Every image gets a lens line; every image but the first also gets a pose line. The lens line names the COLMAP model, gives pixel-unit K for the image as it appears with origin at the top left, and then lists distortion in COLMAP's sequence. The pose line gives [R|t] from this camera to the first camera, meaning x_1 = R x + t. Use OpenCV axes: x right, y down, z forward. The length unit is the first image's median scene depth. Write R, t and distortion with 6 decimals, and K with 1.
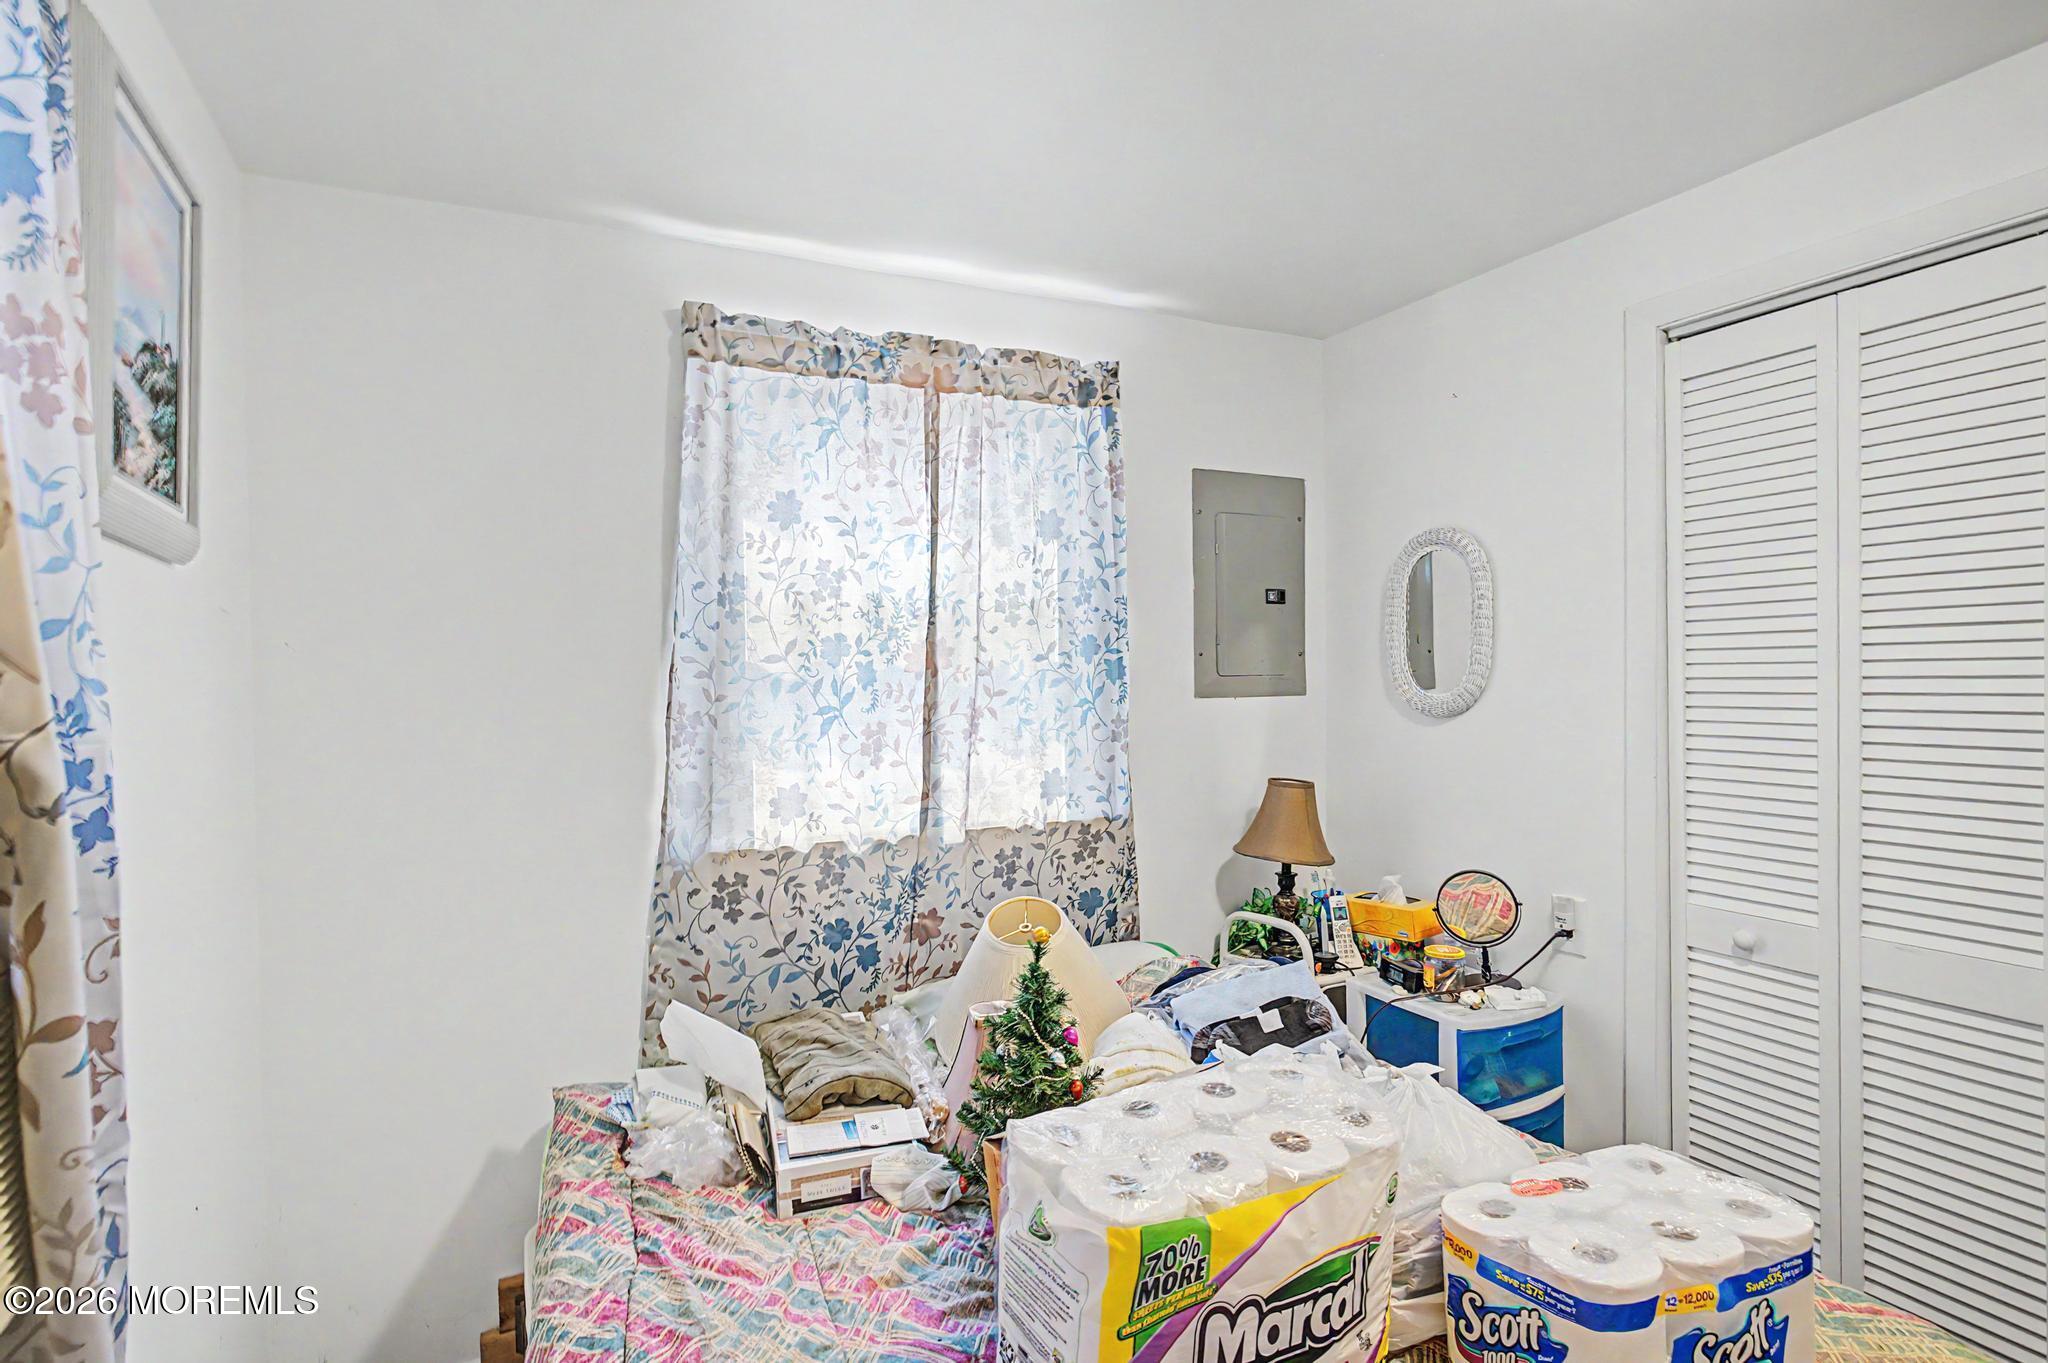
lens RADIAL K [[1011.7, 0, 1014.6], [0, 1011.7, 704.6], [0, 0, 1]] dist [-0.004485, 0.001939]
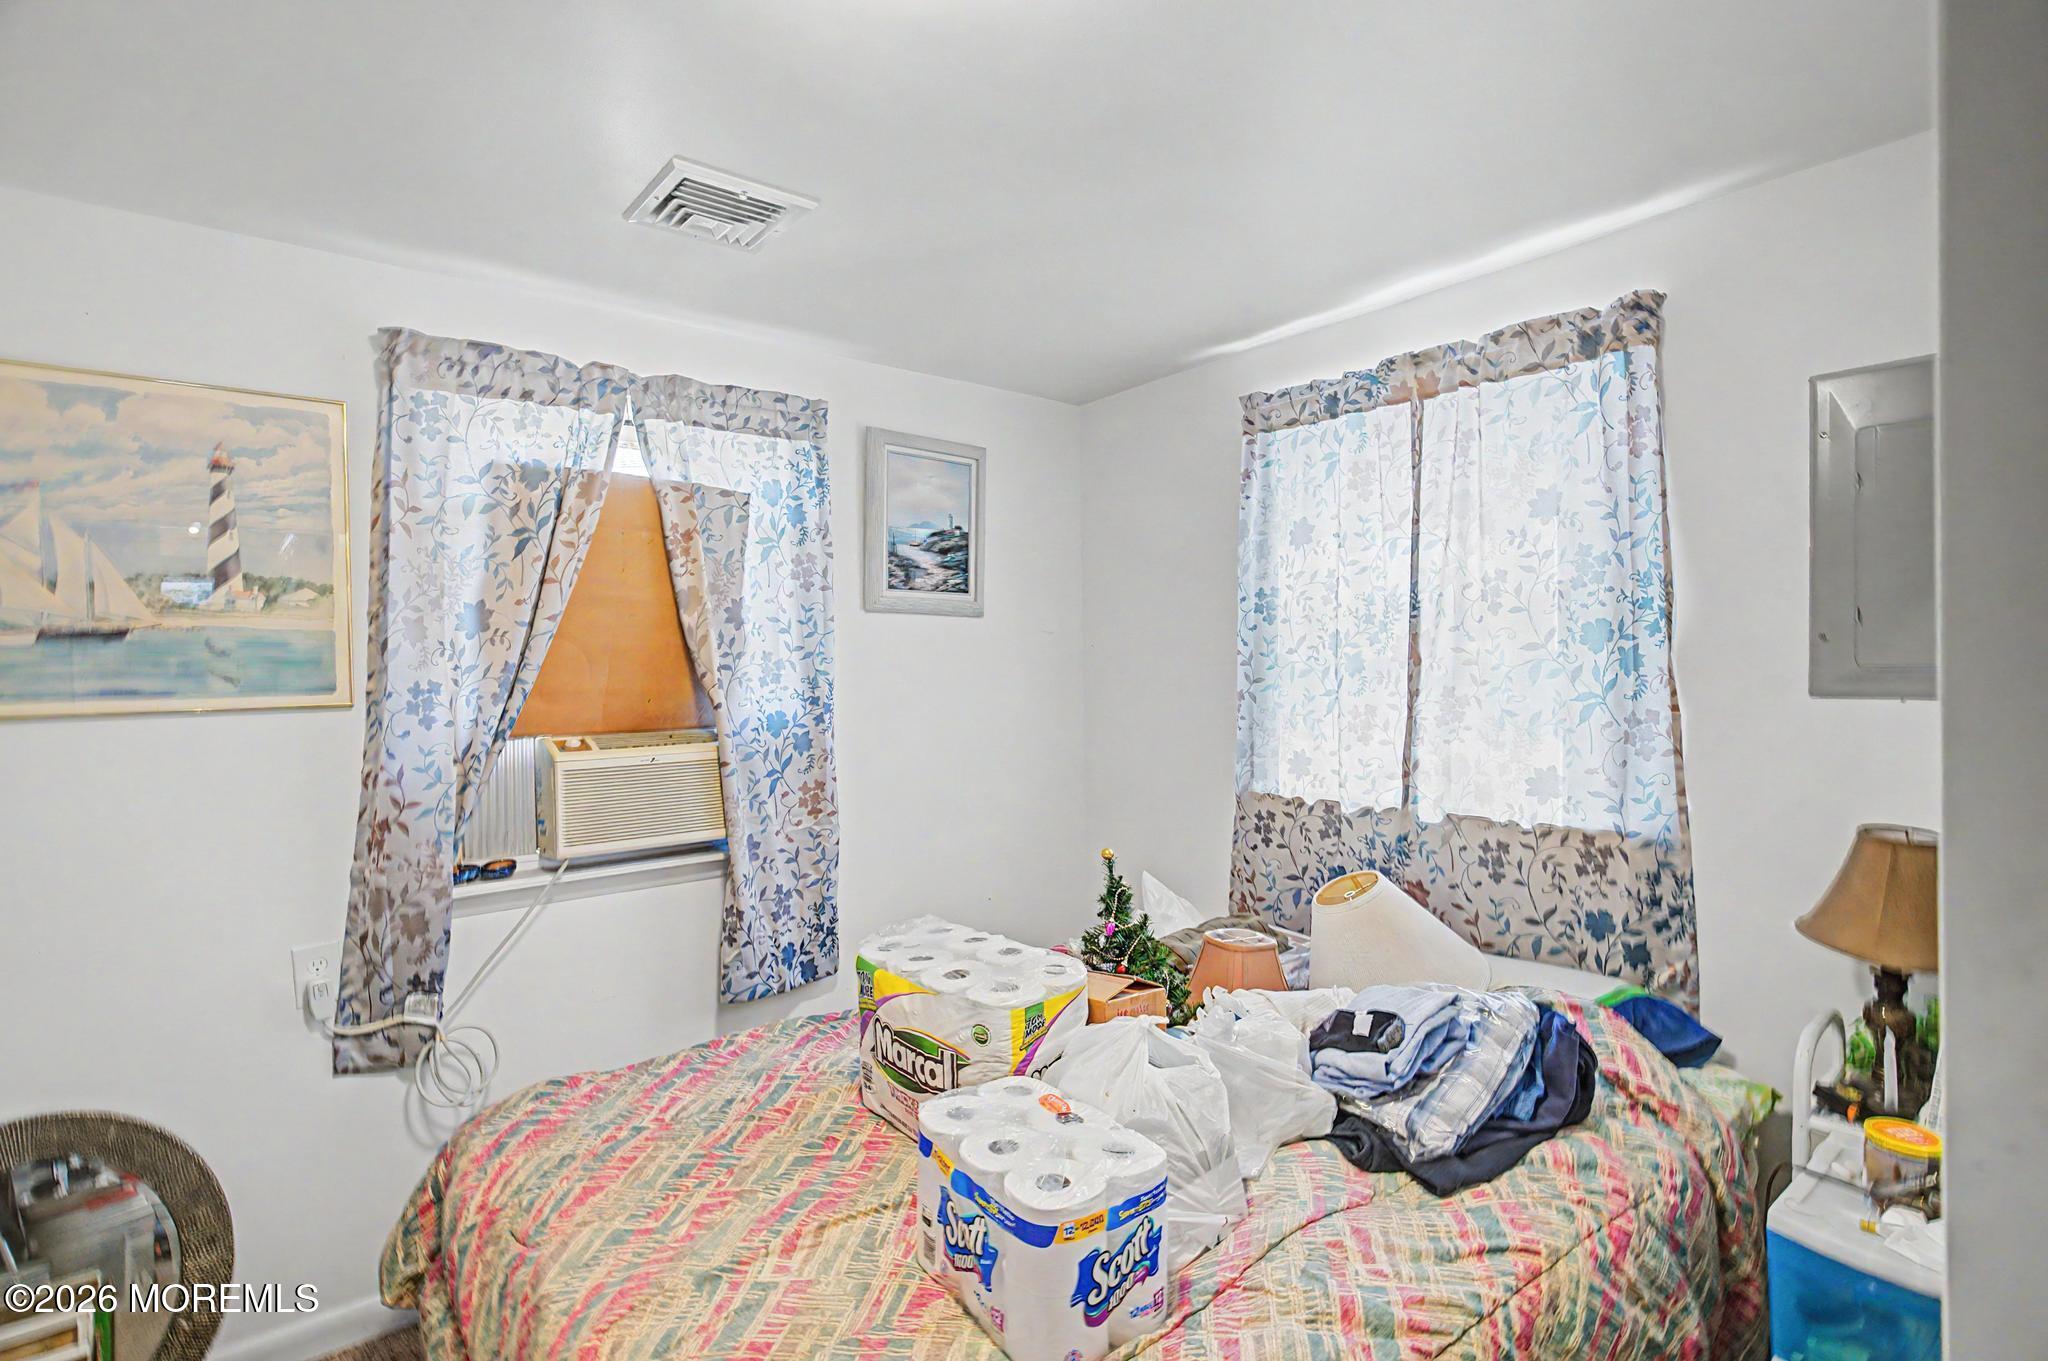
lens RADIAL K [[976.7, 0, 1025.9], [0, 976.7, 685.6], [0, 0, 1]] dist [-0.002345, 0.000346]
pose [[0.243145, 0.036037, -0.969320, 0.841332], [-0.014528, 0.999333, 0.033508, -0.035721], [0.969881, 0.005935, 0.243506, 0.345633]]
